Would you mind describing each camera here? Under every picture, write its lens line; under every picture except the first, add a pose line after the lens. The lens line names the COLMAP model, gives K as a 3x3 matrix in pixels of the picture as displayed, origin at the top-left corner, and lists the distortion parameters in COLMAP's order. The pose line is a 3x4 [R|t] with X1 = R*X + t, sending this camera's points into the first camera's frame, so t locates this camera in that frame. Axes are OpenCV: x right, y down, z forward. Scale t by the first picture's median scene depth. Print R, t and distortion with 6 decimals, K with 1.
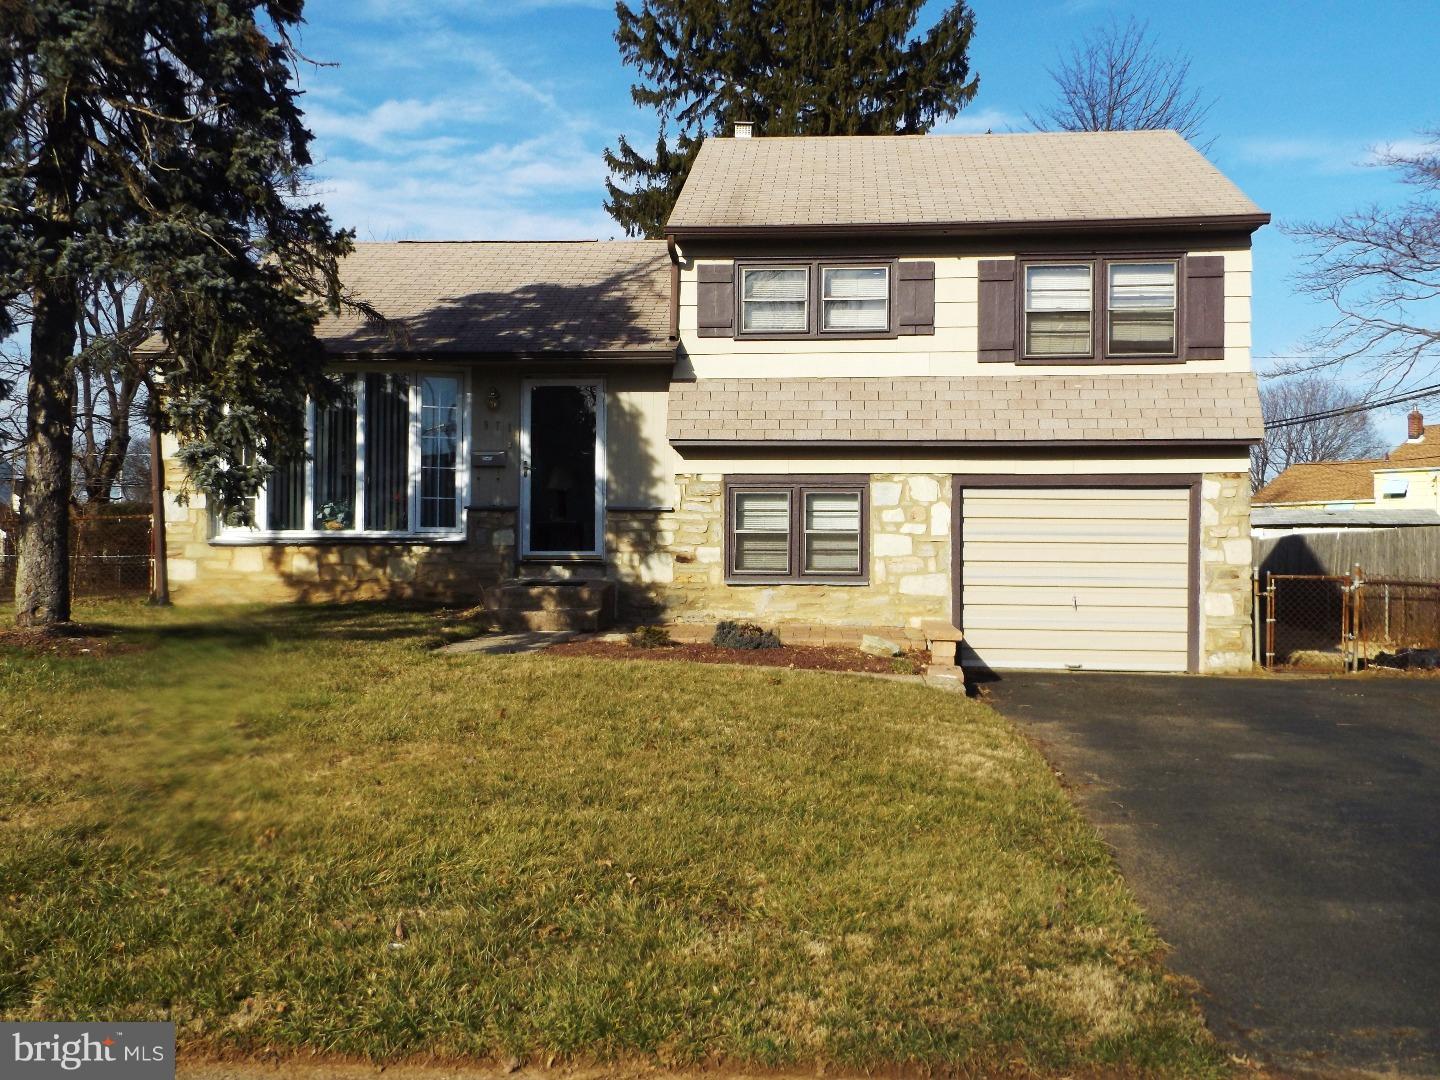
lens RADIAL K [[1635.7, 0, 720.0], [0, 1635.7, 540.0], [0, 0, 1]] dist [0.052502, 0.063073]
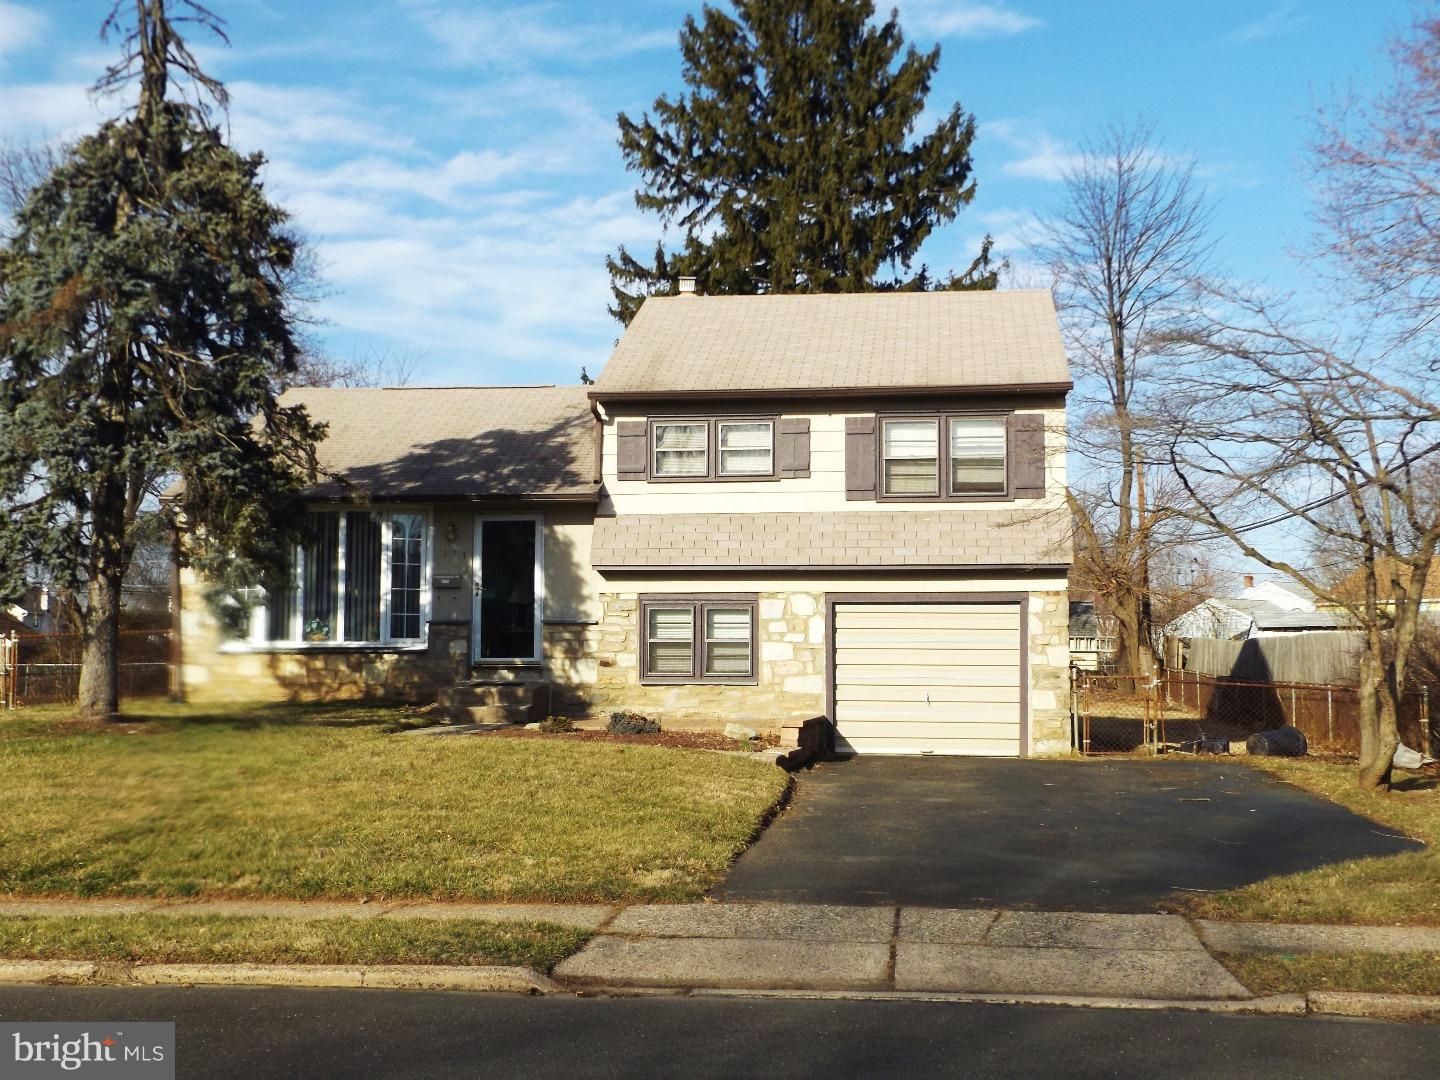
lens RADIAL K [[1924.0, 0, 720.0], [0, 1924.0, 540.0], [0, 0, 1]] dist [0.088868, -0.047165]
pose [[0.999037, -0.006377, -0.043404, 0.125040], [0.004095, 0.998615, -0.052459, -0.004645], [0.043678, 0.052231, 0.997679, -0.423180]]
